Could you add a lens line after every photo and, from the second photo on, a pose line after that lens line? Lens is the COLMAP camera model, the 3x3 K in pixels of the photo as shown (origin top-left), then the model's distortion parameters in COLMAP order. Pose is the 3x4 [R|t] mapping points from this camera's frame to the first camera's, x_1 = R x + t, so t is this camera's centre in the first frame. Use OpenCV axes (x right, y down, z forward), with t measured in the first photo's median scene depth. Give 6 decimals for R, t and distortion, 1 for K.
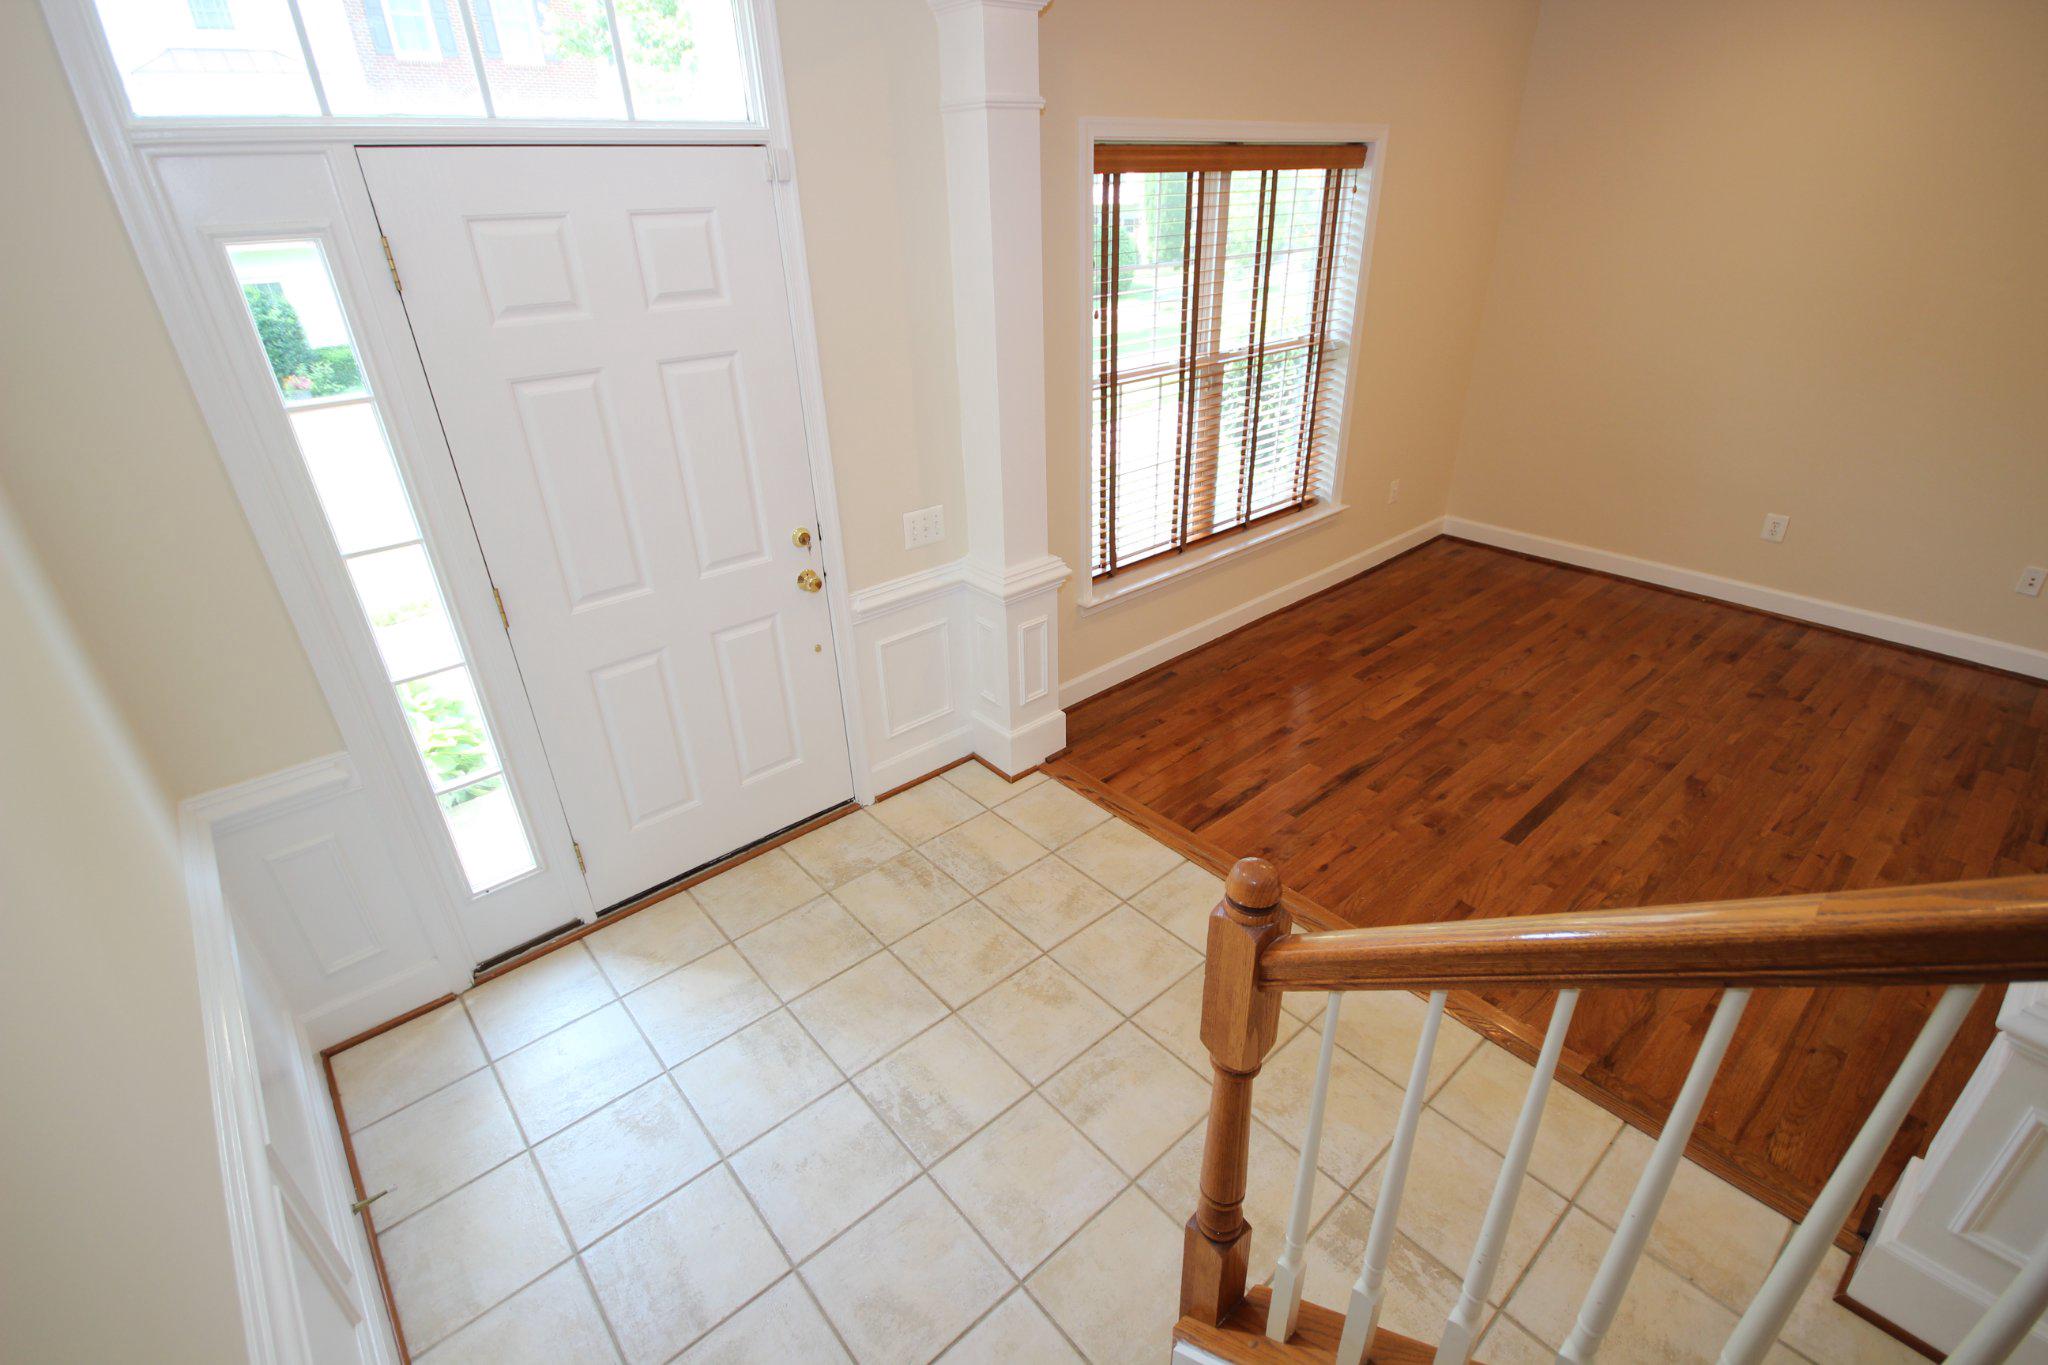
lens RADIAL K [[952.7, 0, 1014.6], [0, 952.7, 682.0], [0, 0, 1]] dist [0.001223, -0.003100]
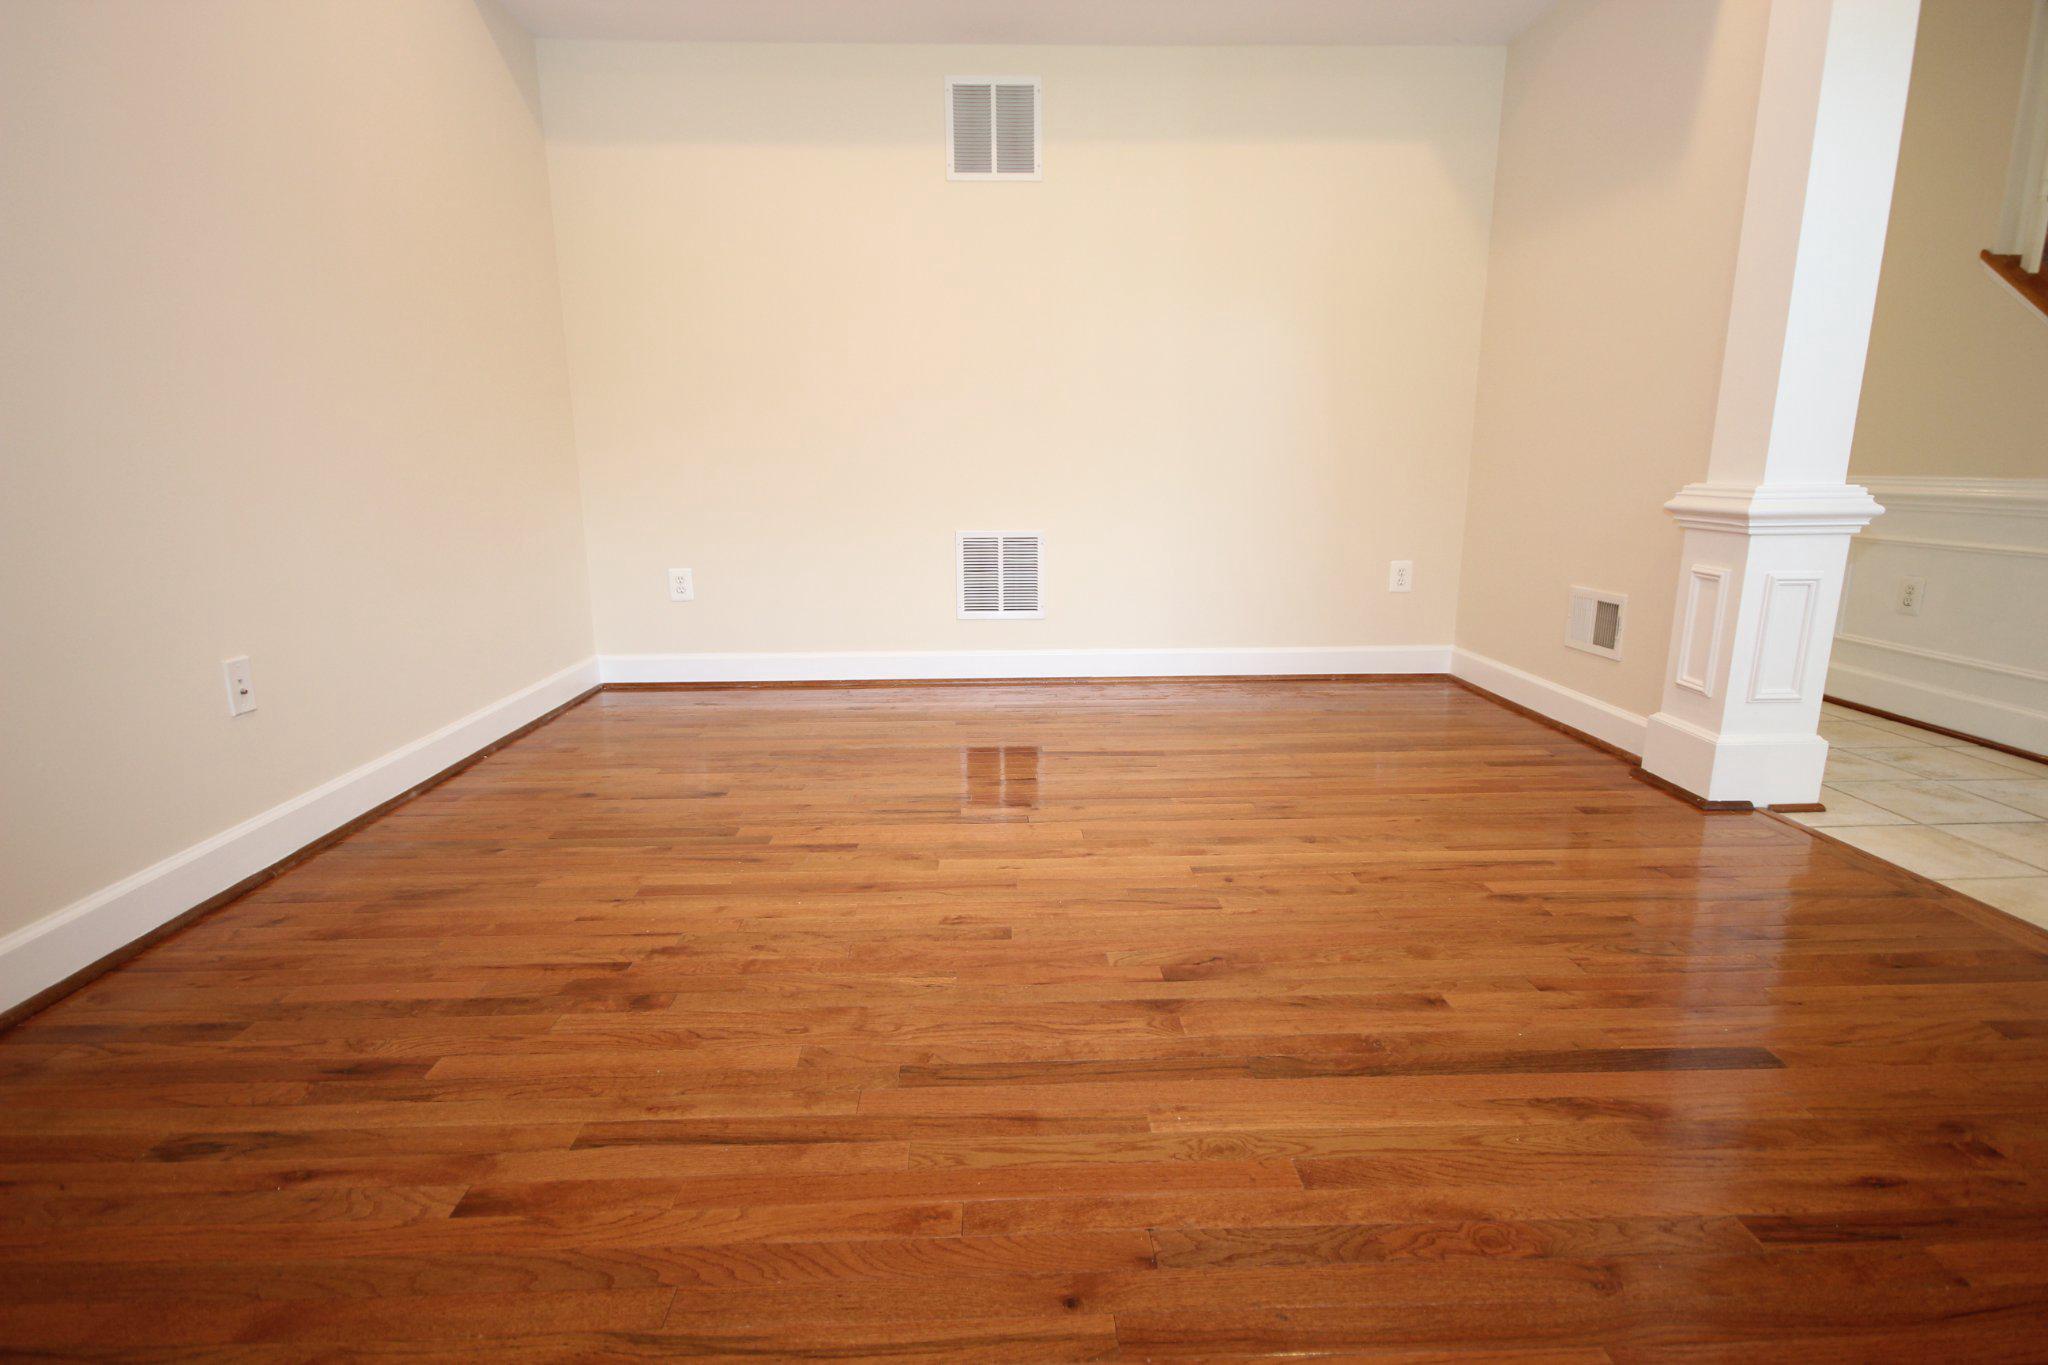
lens RADIAL K [[1030.4, 0, 1032.2], [0, 1030.4, 694.2], [0, 0, 1]] dist [0.002823, -0.000286]
pose [[-0.782583, -0.103671, 0.613853, 0.413477], [0.310794, 0.789309, 0.529526, -0.264270], [-0.539417, 0.605180, -0.585480, 1.103342]]
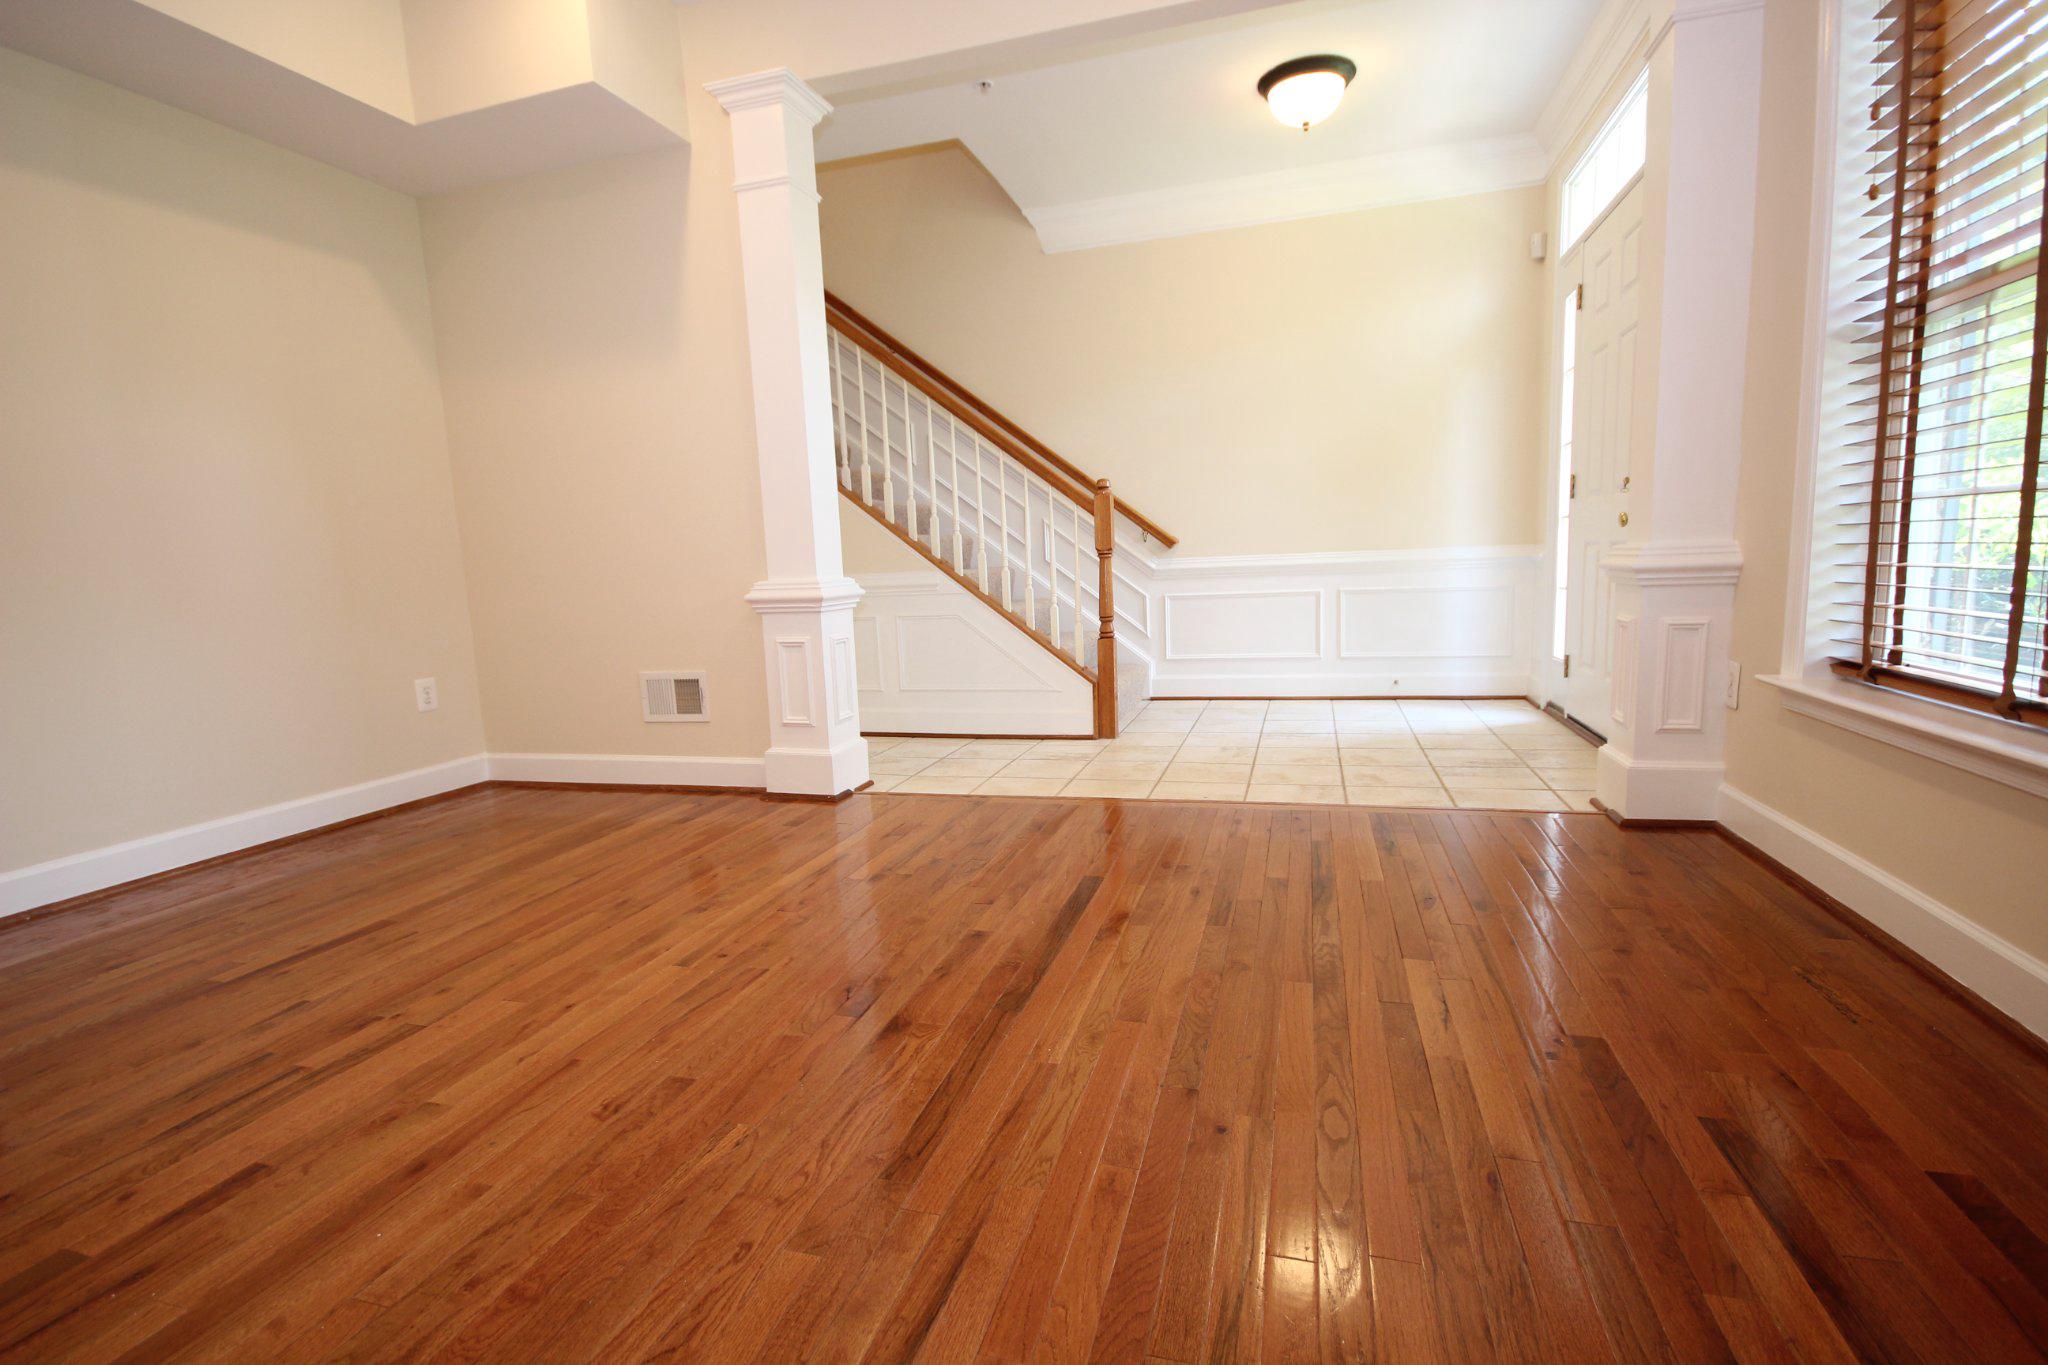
lens RADIAL K [[952.7, 0, 1021.7], [0, 952.7, 681.9], [0, 0, 1]] dist [0.001223, -0.003100]
pose [[-0.837921, 0.130829, -0.529879, 0.781788], [-0.192011, 0.838123, 0.510571, -0.292147], [0.510901, 0.529561, -0.677160, 1.147931]]
